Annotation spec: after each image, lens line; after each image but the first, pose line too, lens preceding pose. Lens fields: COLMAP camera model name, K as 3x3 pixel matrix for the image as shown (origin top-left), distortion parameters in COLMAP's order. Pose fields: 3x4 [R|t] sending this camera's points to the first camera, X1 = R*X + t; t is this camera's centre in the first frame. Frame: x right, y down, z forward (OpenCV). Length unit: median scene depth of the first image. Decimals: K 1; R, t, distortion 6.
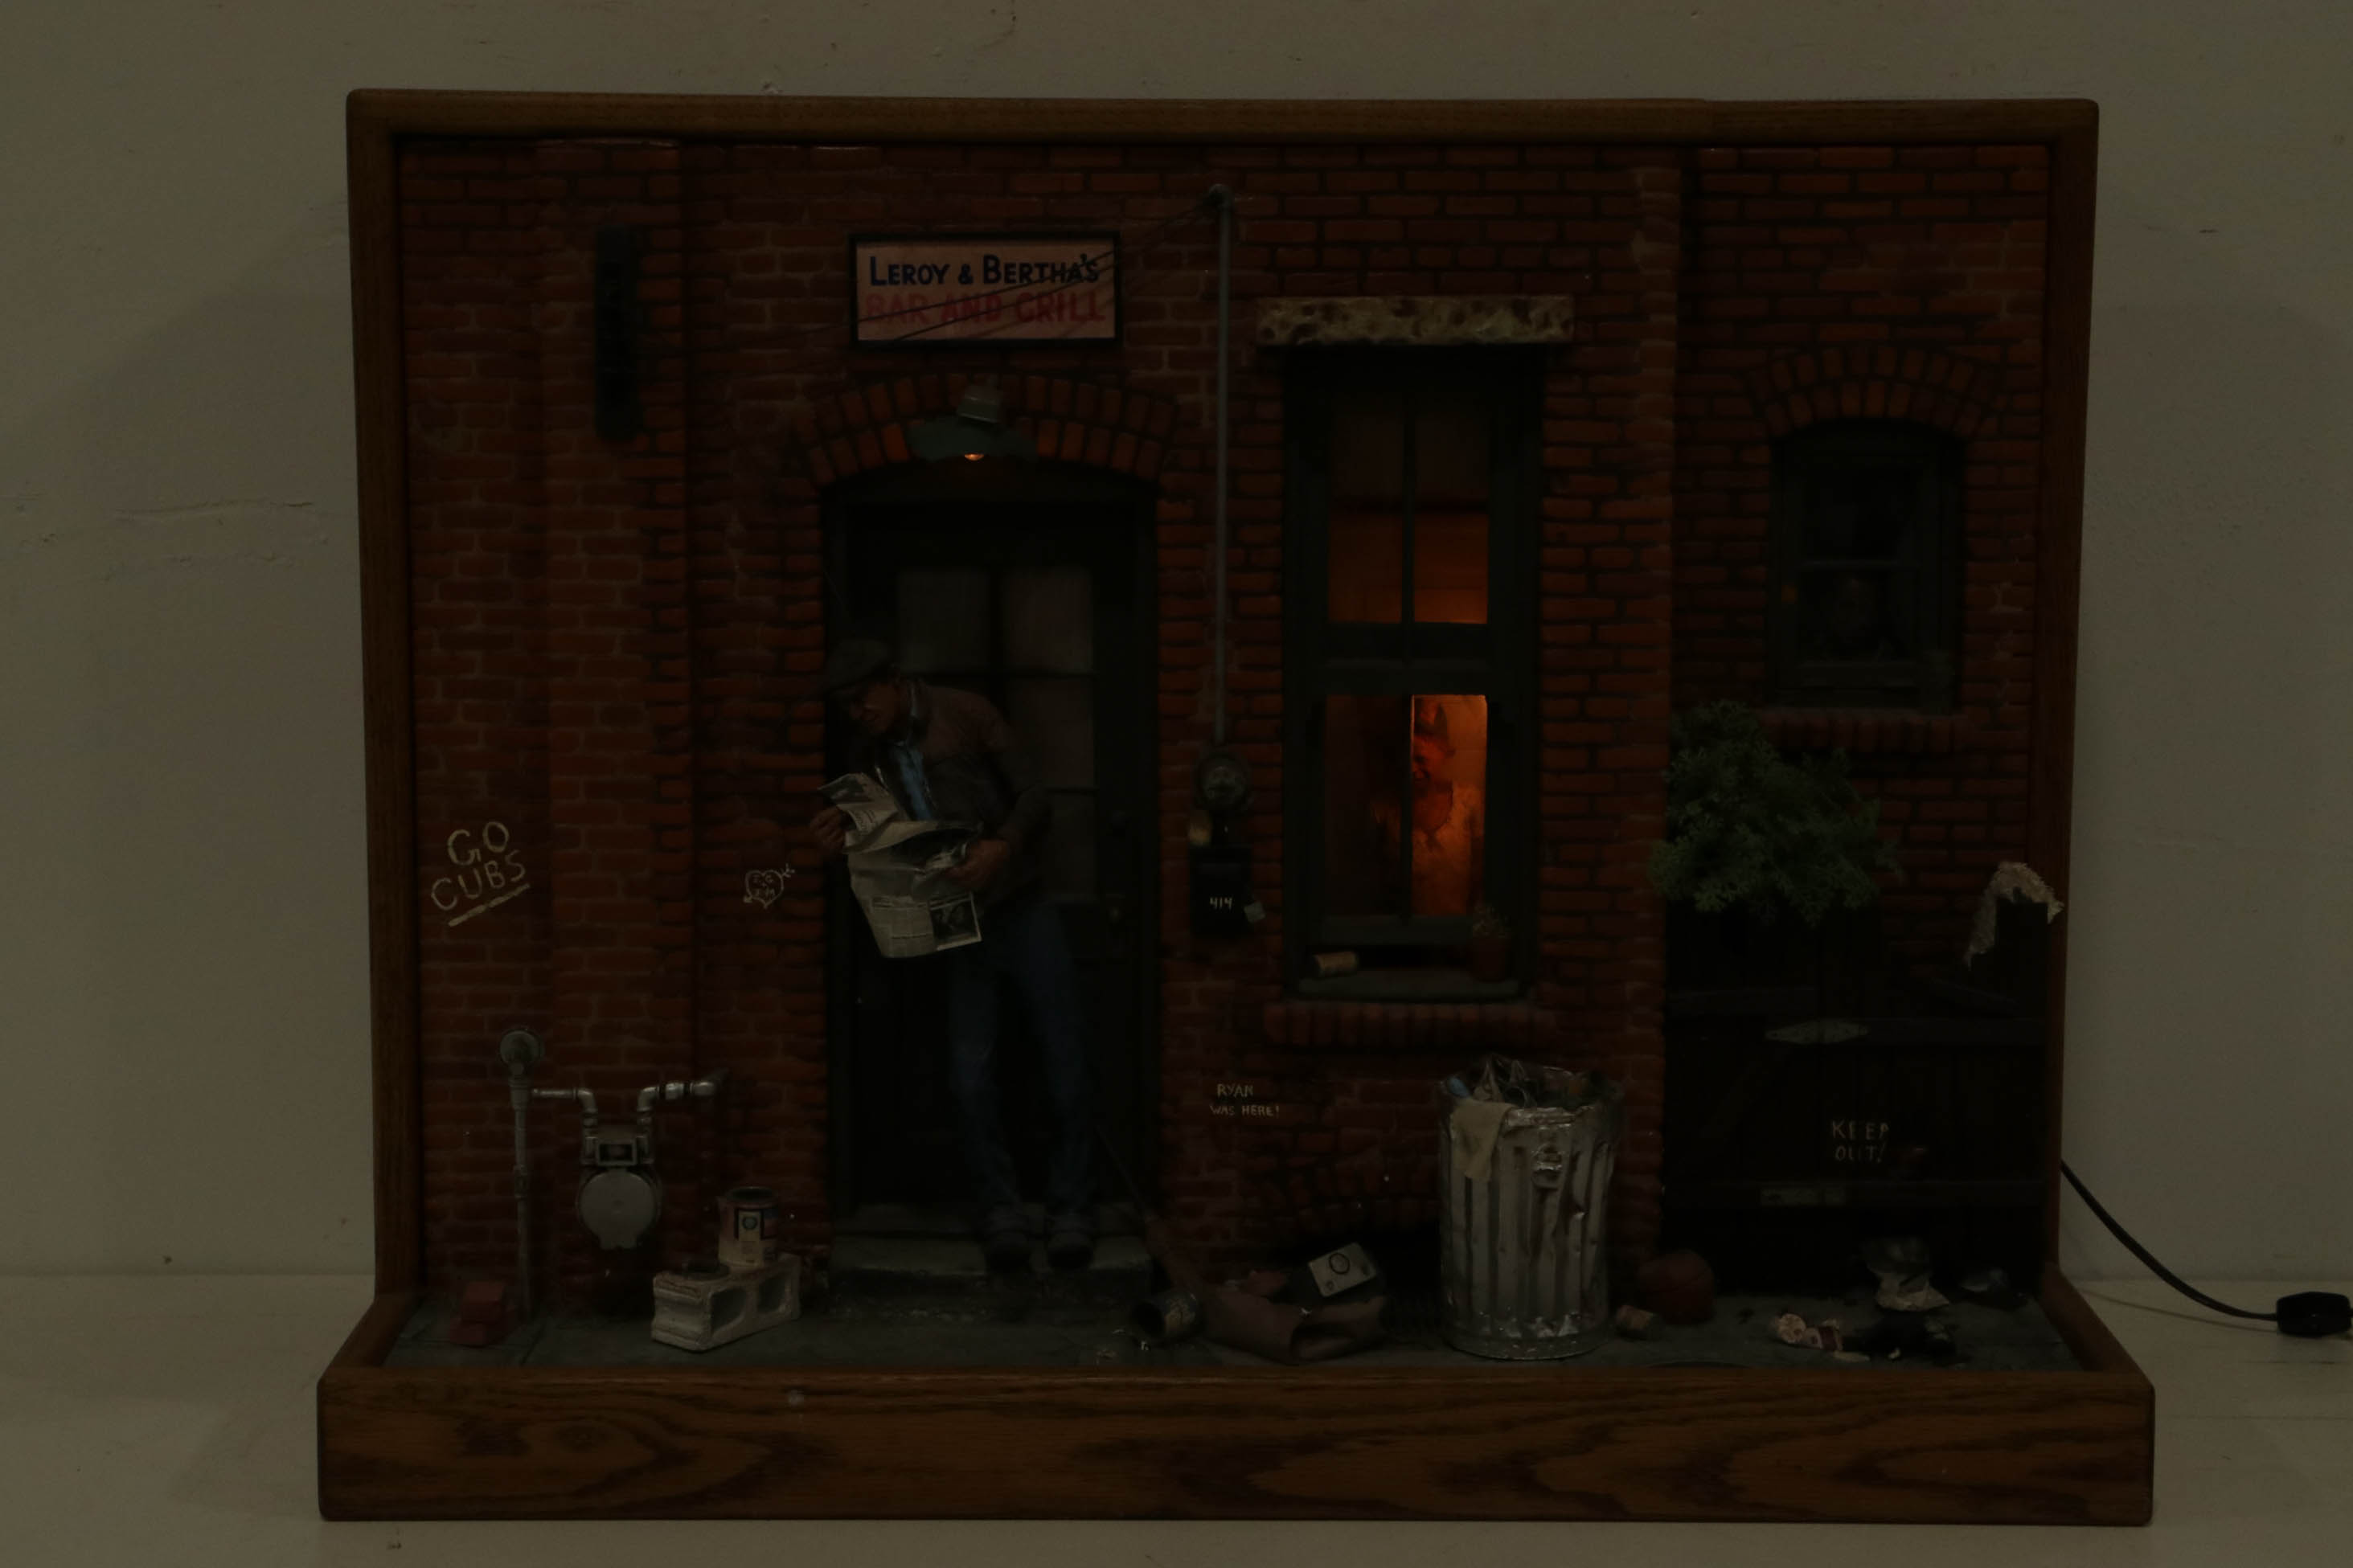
lens RADIAL K [[4232.7, 0, 1206.1], [0, 4232.7, 810.1], [0, 0, 1]] dist [0.113521, 0.199735]
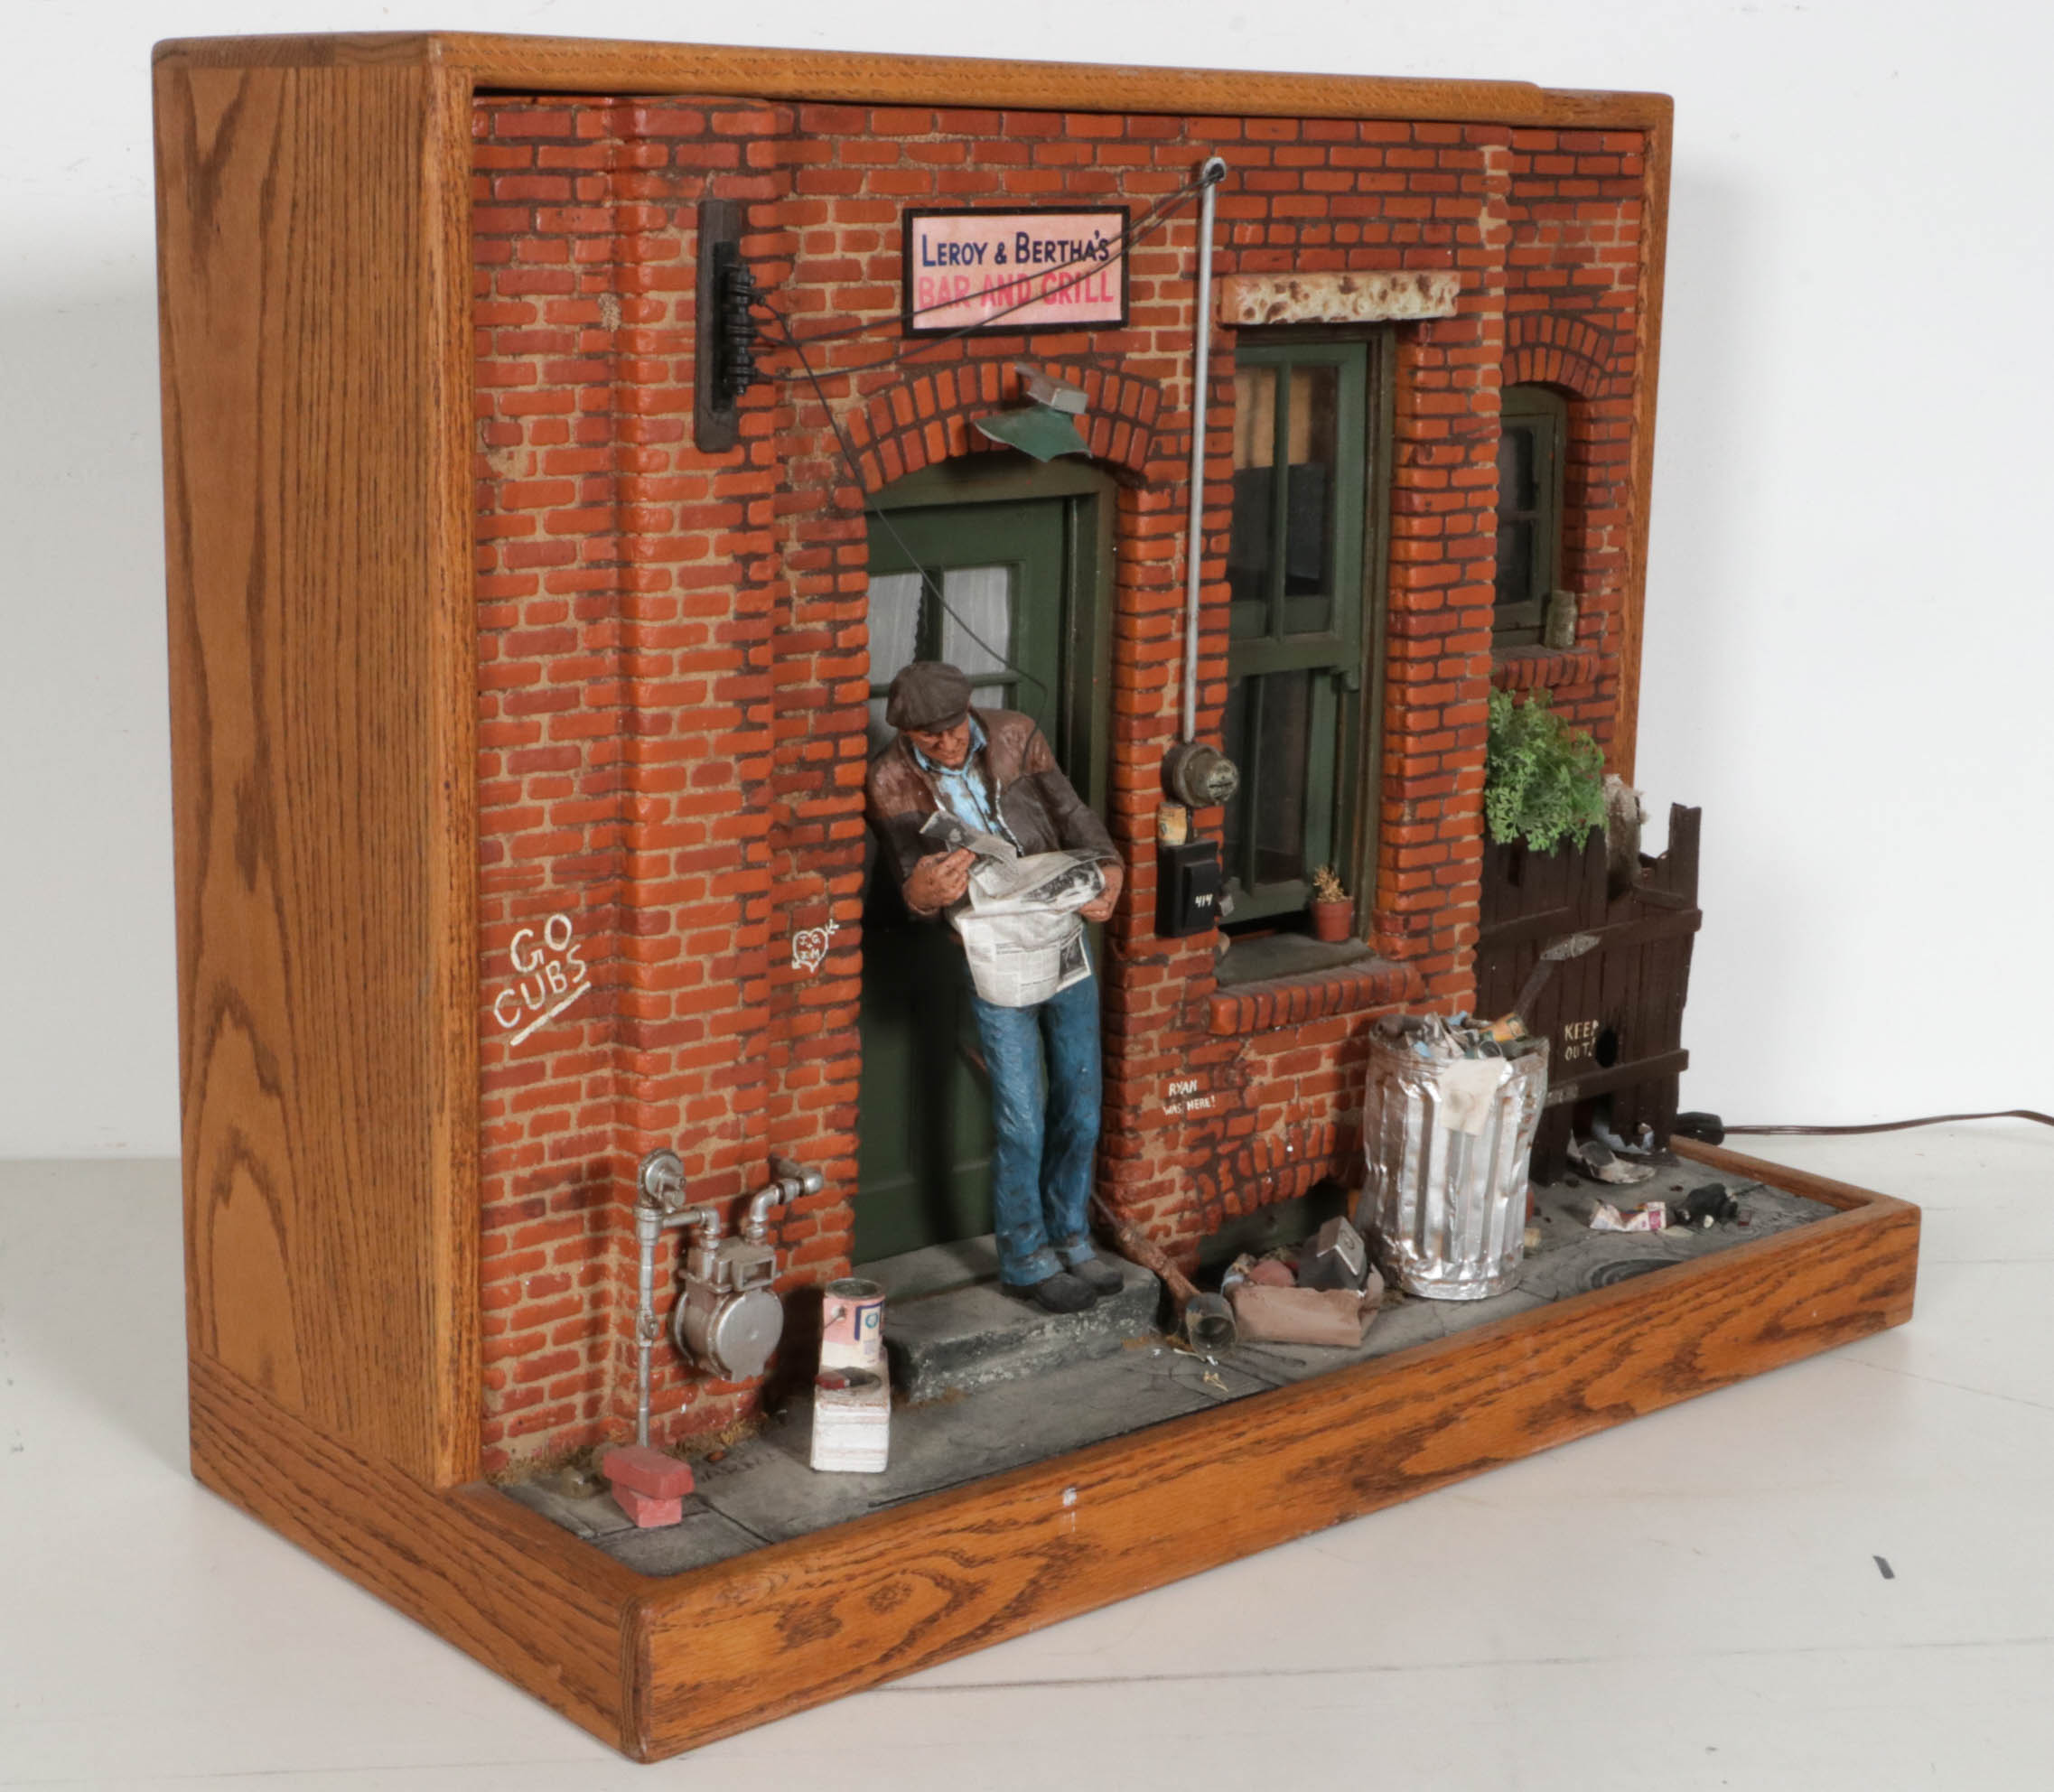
lens RADIAL K [[3346.3, 0, 945.6], [0, 3346.3, 900.8], [0, 0, 1]] dist [-0.026912, 0.021518]
pose [[0.767927, -0.127564, 0.627707, -0.532349], [0.083154, 0.991530, 0.099773, -0.060690], [-0.635117, -0.024422, 0.772030, 0.446747]]
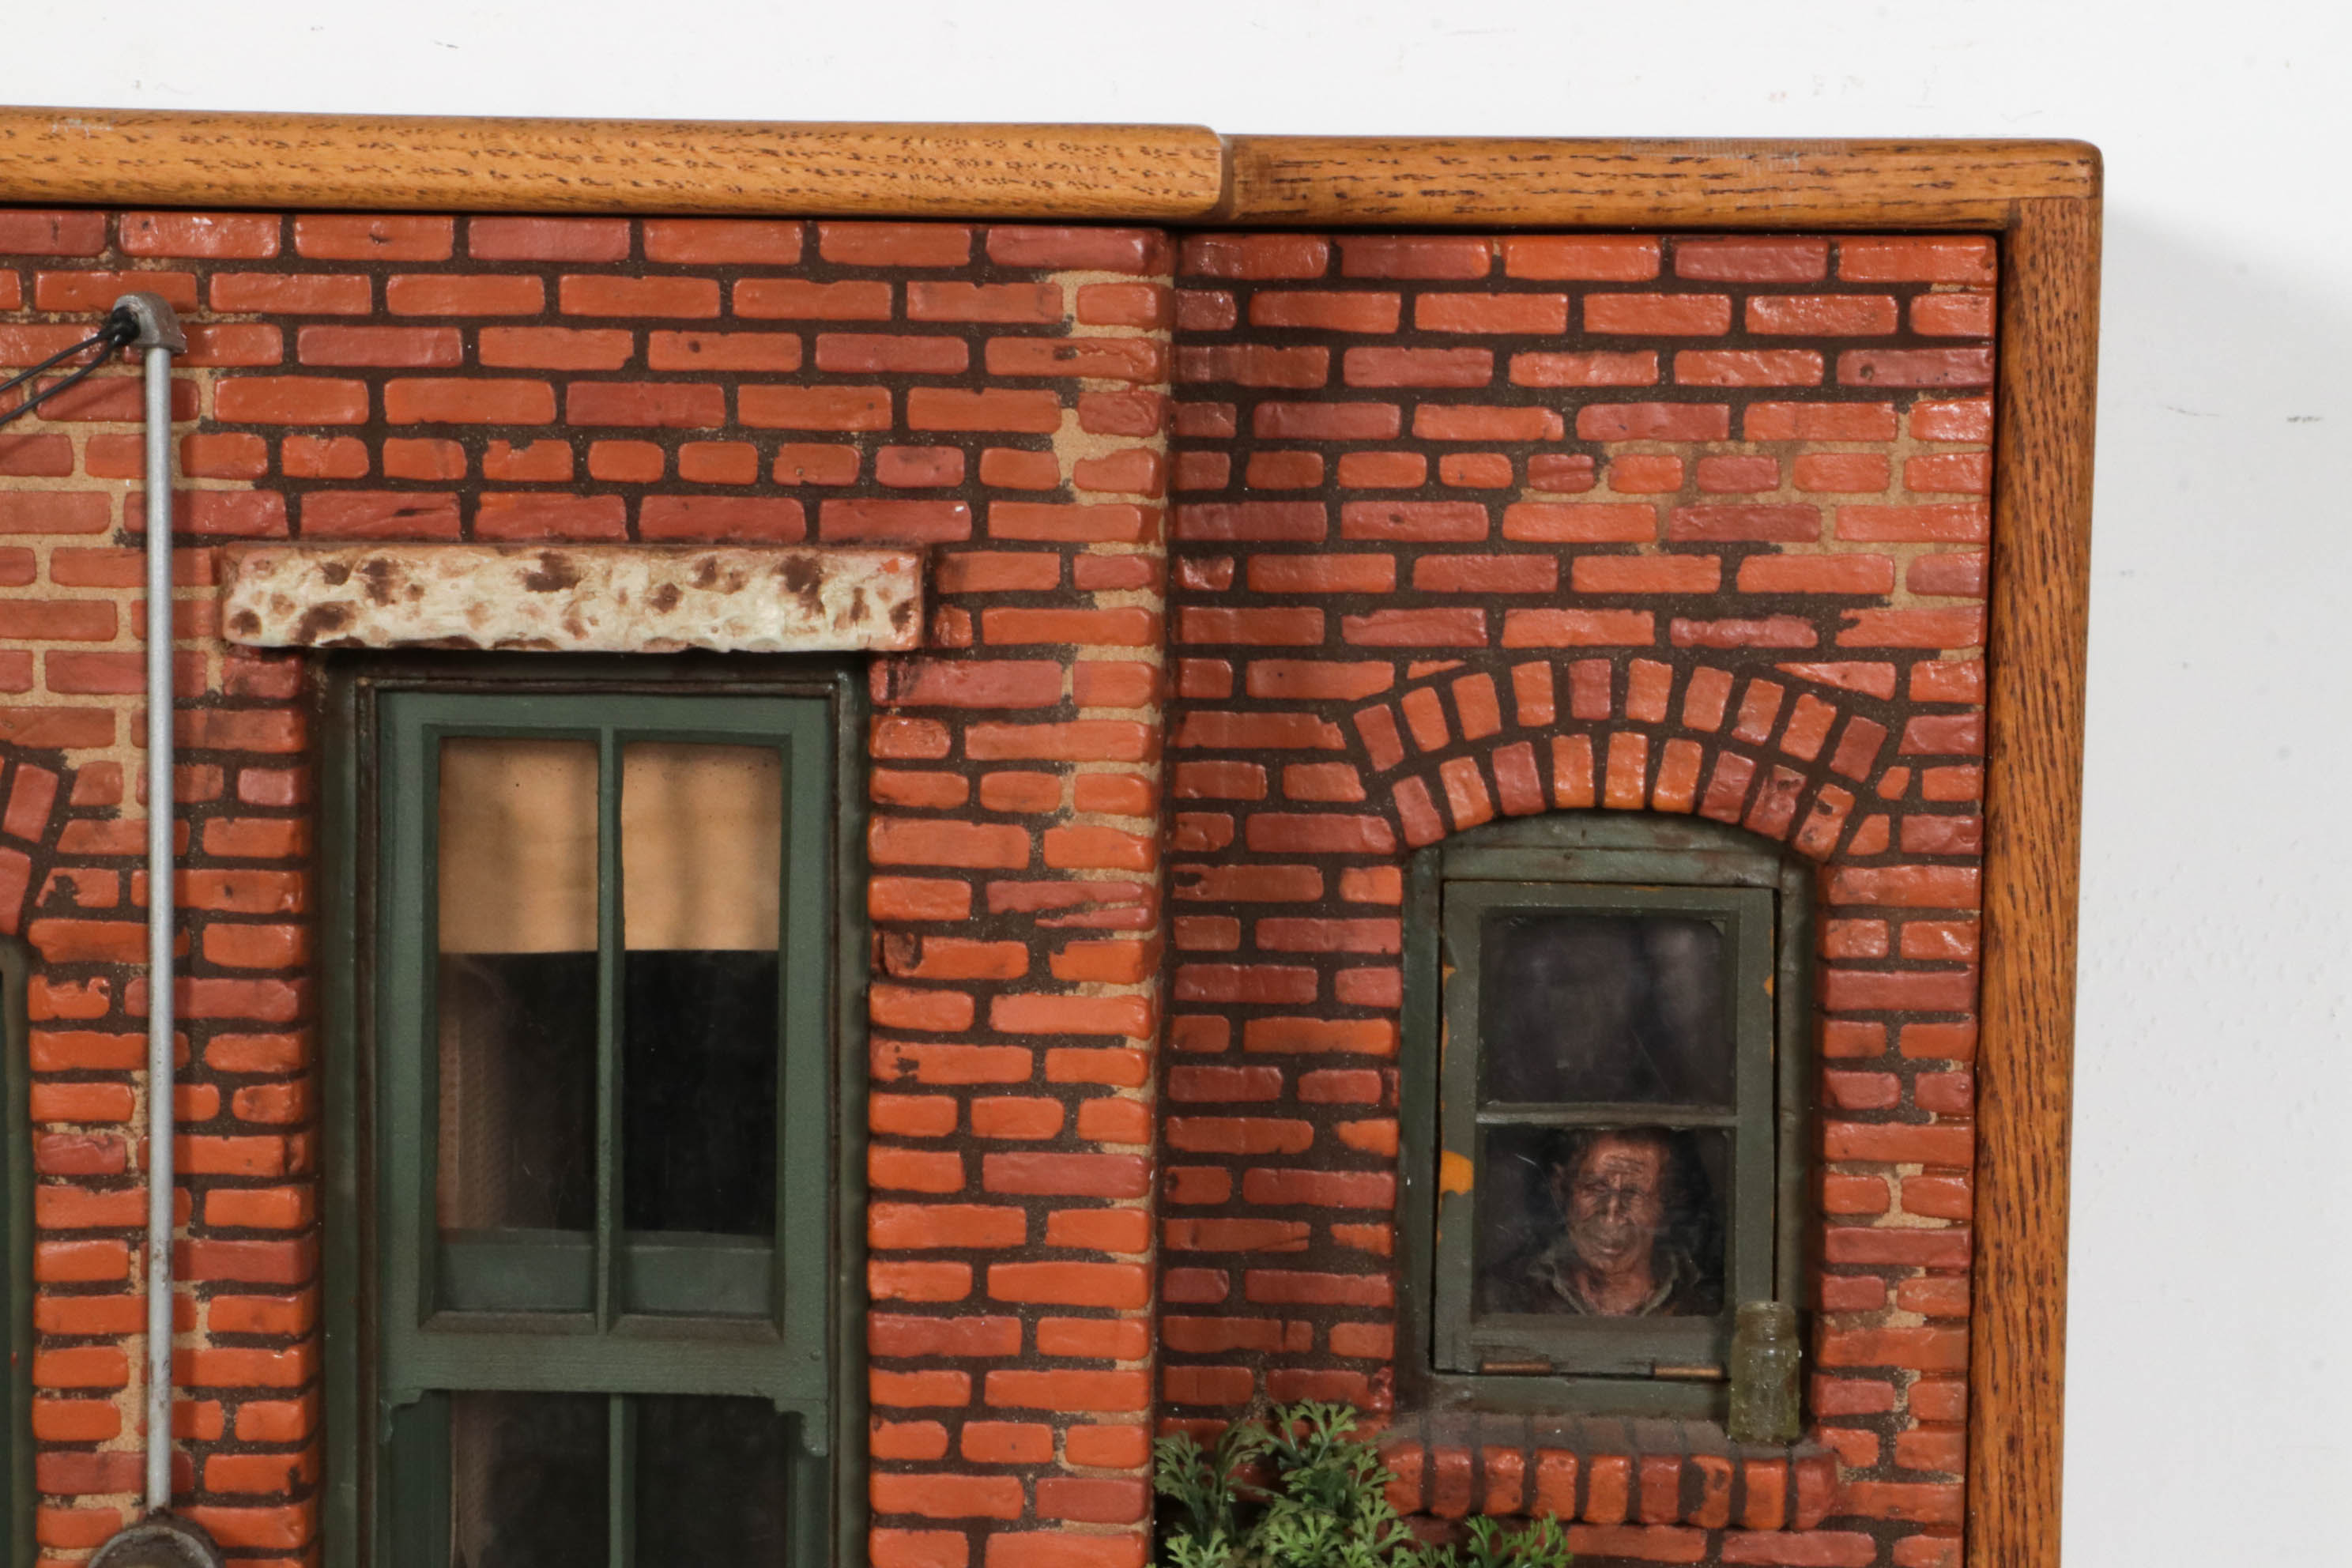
lens RADIAL K [[4970.2, 0, 1176.0], [0, 4970.2, 784.0], [0, 0, 1]] dist [0.151222, 0.749826]
pose [[0.998310, 0.016712, -0.055651, 0.143259], [-0.019168, 0.998852, -0.043910, -0.072841], [0.054853, 0.044902, 0.997484, 0.466524]]
